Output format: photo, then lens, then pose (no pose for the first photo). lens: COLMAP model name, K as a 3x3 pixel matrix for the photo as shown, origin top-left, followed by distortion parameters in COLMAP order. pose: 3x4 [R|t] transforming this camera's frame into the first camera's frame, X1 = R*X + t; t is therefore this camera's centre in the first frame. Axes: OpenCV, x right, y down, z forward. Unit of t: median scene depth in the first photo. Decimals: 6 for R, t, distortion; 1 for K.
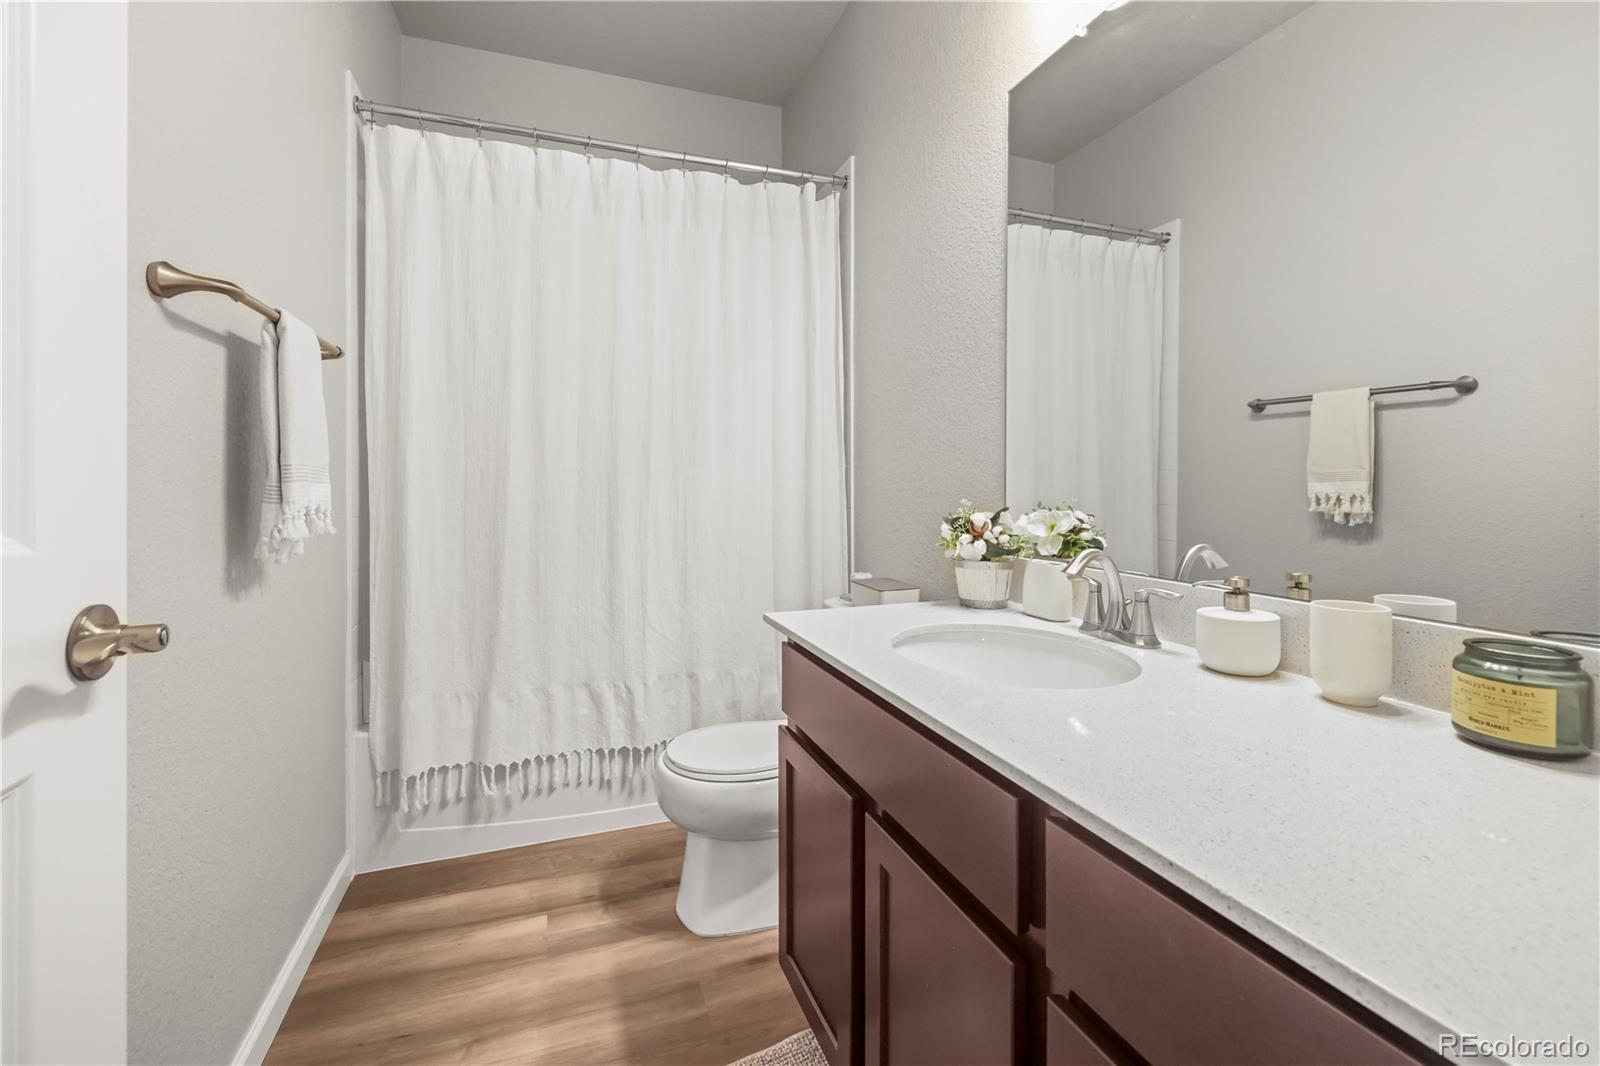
lens RADIAL K [[688.8, 0, 778.3], [0, 688.8, 498.2], [0, 0, 1]] dist [0.000852, -0.000124]
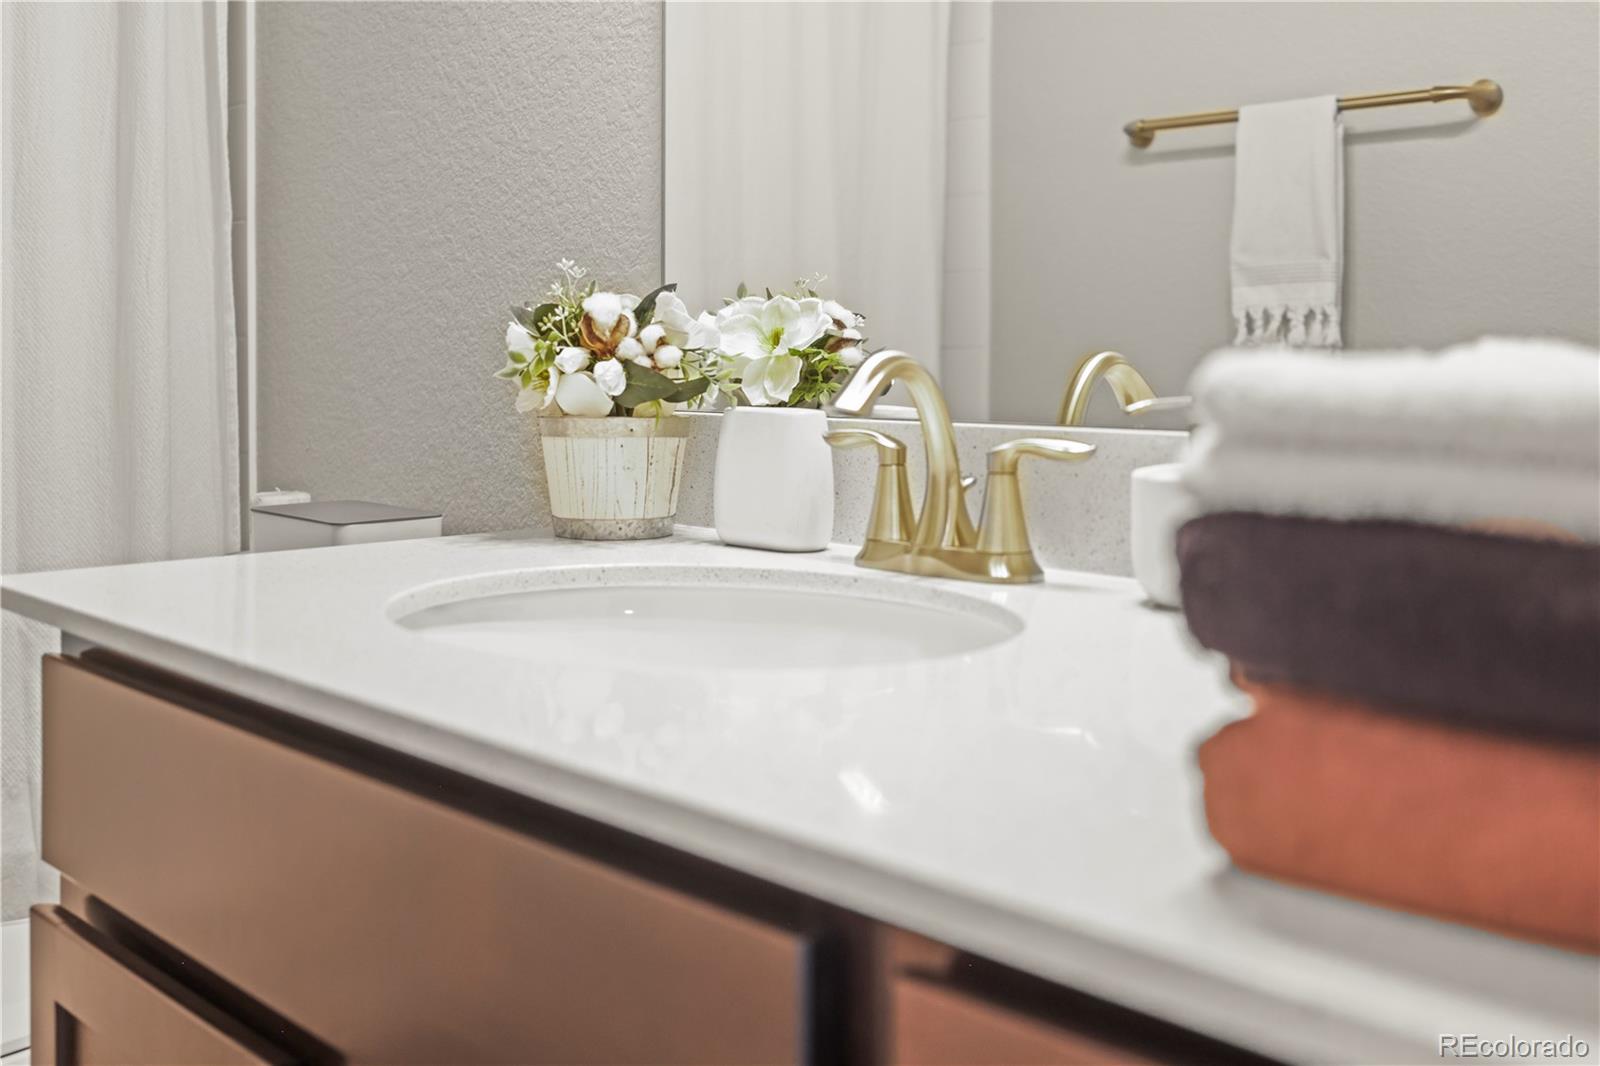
lens RADIAL K [[1611.3, 0, 800.3], [0, 1611.3, 416.0], [0, 0, 1]] dist [0.002938, -0.020185]
pose [[0.903835, -0.001626, 0.427878, 0.004046], [-0.003309, 0.999936, 0.010792, 0.079745], [-0.427868, -0.011170, 0.903772, 0.136977]]
